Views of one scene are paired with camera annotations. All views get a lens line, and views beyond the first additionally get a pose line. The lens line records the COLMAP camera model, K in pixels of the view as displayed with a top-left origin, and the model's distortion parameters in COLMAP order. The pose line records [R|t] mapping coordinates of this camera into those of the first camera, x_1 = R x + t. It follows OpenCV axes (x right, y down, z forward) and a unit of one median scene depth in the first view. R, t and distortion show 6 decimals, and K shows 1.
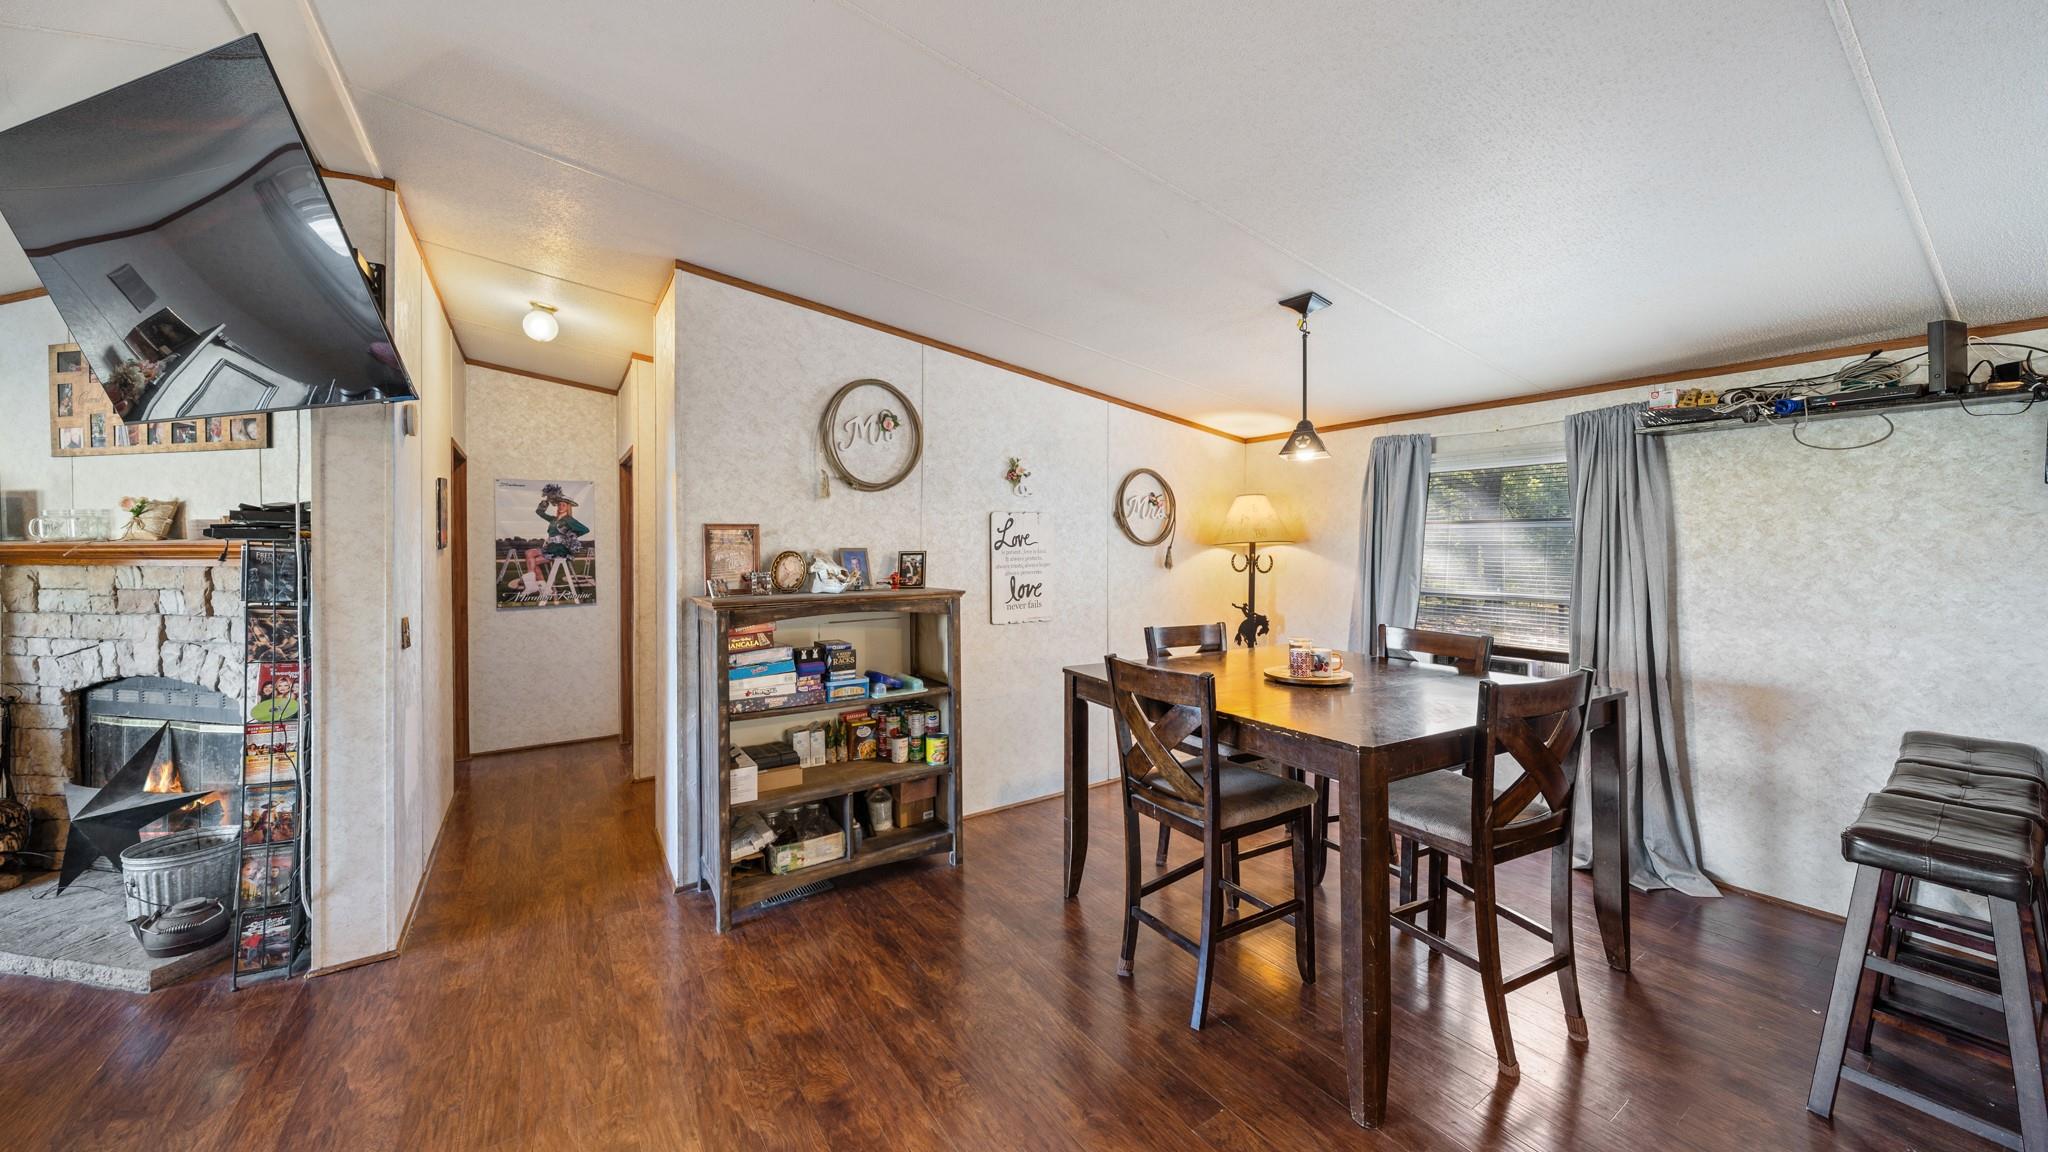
lens RADIAL K [[704.2, 0, 1016.8], [0, 704.2, 550.6], [0, 0, 1]] dist [-0.001954, 0.000301]
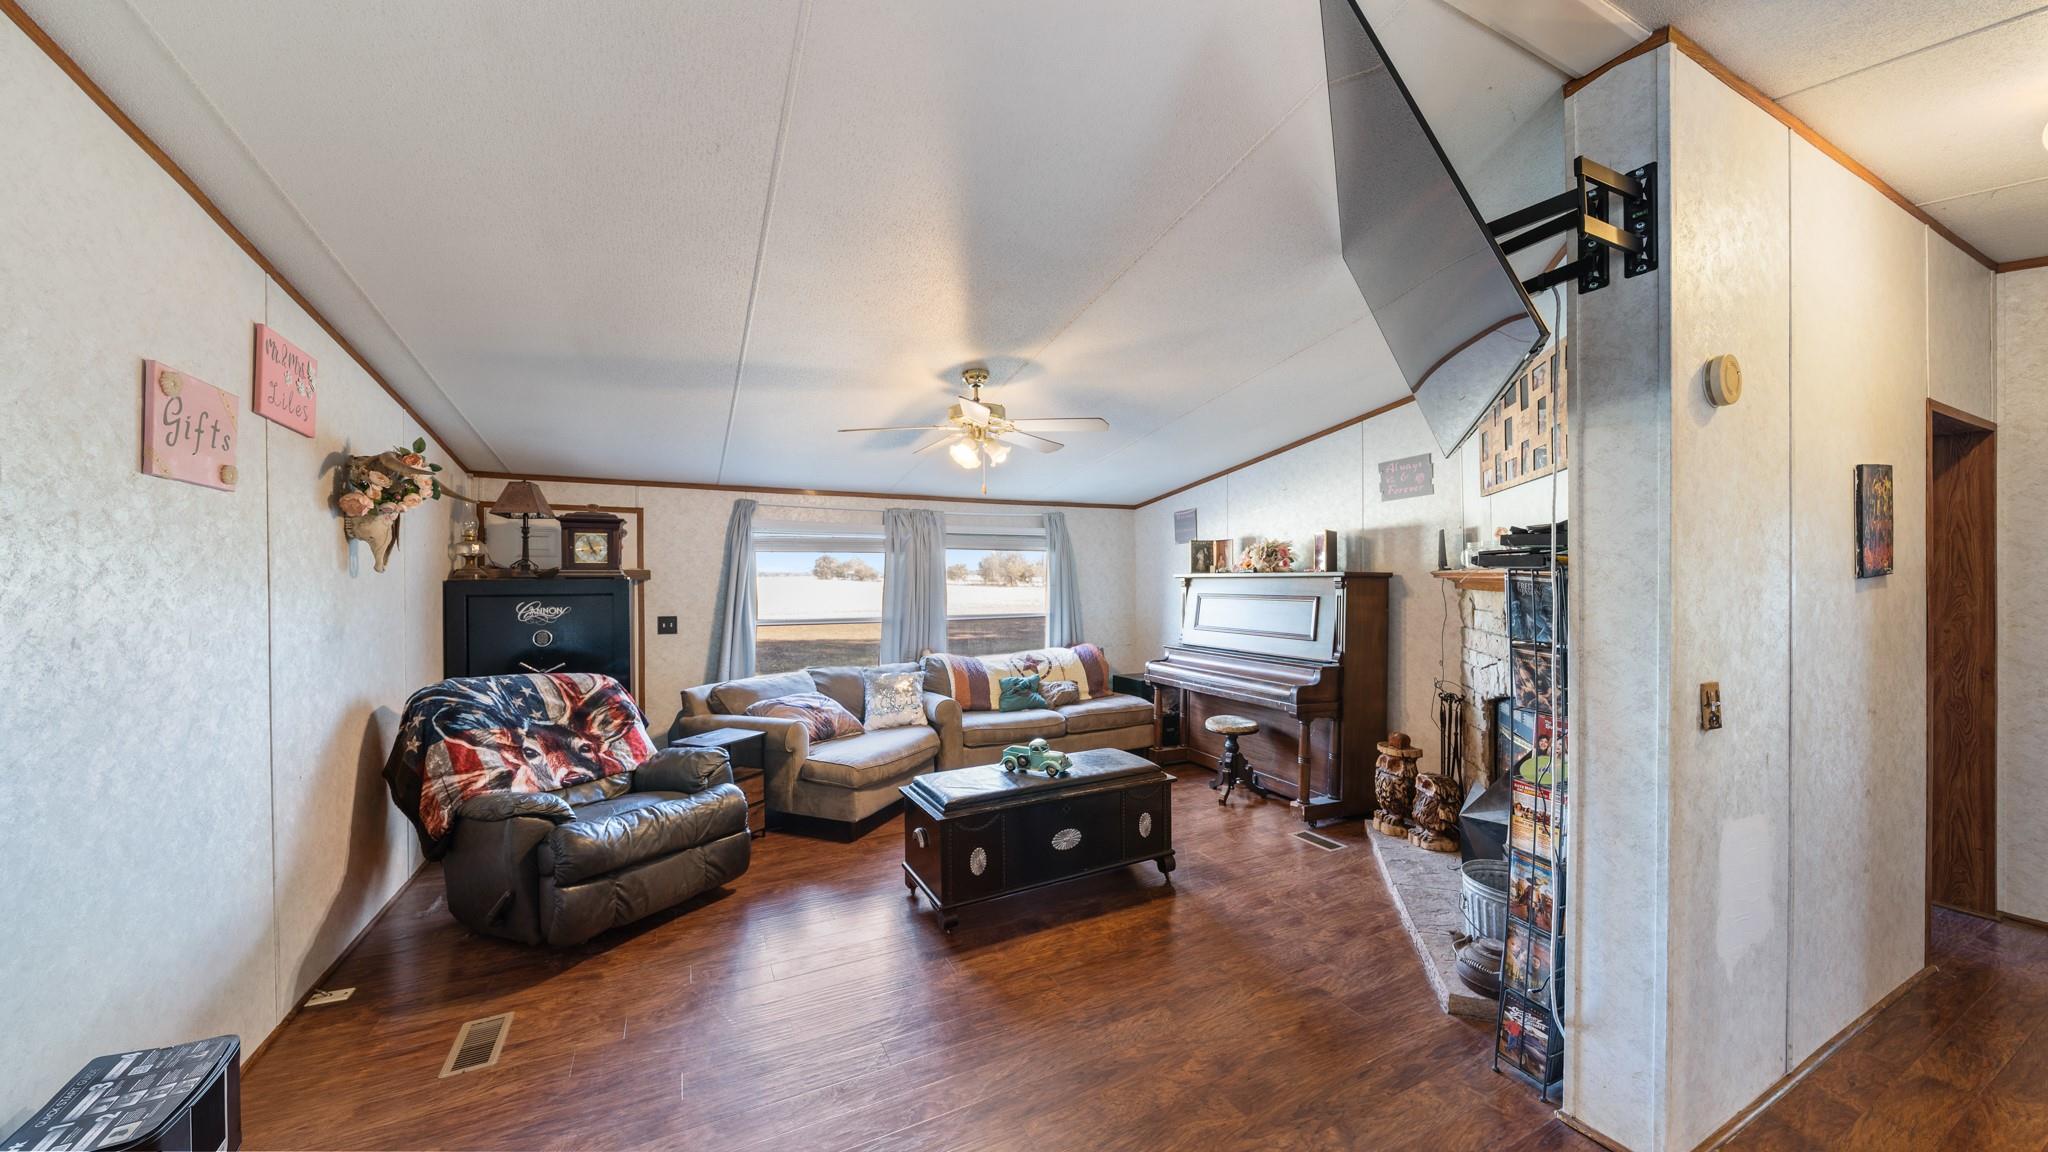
lens RADIAL K [[704.2, 0, 1019.8], [0, 704.2, 581.6], [0, 0, 1]] dist [-0.001954, 0.000301]
pose [[-0.123845, 0.012078, -0.992228, -0.118477], [0.000571, 0.999927, 0.012100, -0.007525], [0.992301, 0.000932, -0.123843, 0.390157]]
